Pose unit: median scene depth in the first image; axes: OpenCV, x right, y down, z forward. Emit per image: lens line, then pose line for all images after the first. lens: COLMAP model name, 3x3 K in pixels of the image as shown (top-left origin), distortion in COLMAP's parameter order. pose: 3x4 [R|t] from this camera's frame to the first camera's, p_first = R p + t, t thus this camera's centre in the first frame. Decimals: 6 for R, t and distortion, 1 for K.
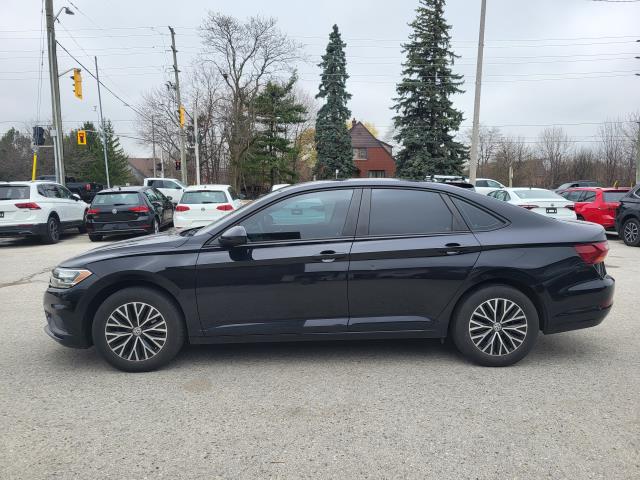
lens RADIAL K [[483.6, 0, 321.7], [0, 483.6, 237.7], [0, 0, 1]] dist [0.069434, -0.052413]
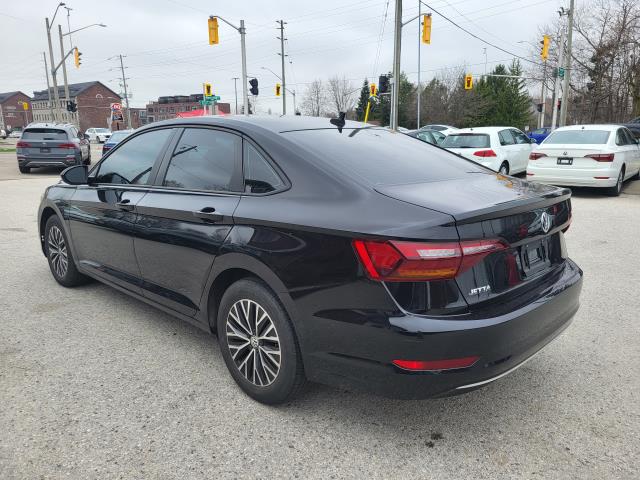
lens RADIAL K [[483.6, 0, 321.7], [0, 483.6, 237.7], [0, 0, 1]] dist [0.069434, -0.052413]
pose [[0.695001, 0.153761, -0.702375, 0.244322], [-0.074539, 0.987011, 0.142316, -0.015781], [0.715134, -0.046555, 0.697435, 0.175094]]
